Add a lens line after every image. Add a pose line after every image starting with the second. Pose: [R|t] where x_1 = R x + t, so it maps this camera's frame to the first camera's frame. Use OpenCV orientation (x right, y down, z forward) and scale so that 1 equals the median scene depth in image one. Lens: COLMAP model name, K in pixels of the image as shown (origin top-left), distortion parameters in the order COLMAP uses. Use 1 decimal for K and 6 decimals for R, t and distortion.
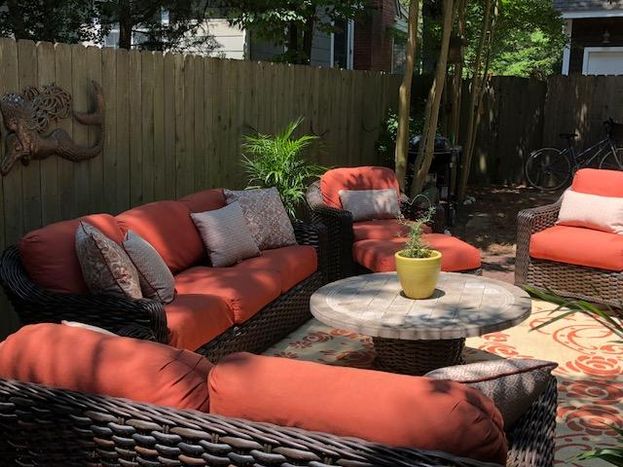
lens RADIAL K [[687.5, 0, 310.6], [0, 687.5, 232.5], [0, 0, 1]] dist [0.005414, 0.000000]
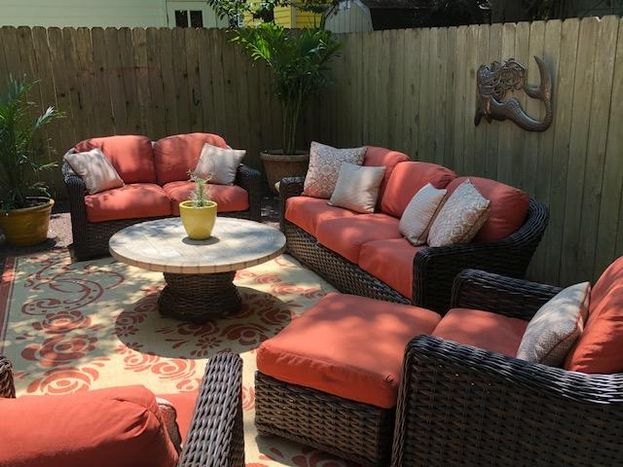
lens RADIAL K [[623.1, 0, 310.8], [0, 623.1, 234.1], [0, 0, 1]] dist [-0.001586, 0.000000]
pose [[-0.705907, 0.208341, -0.676970, 0.664378], [-0.134539, 0.898923, 0.416938, -0.351457], [0.695409, 0.385398, -0.606526, 1.554776]]
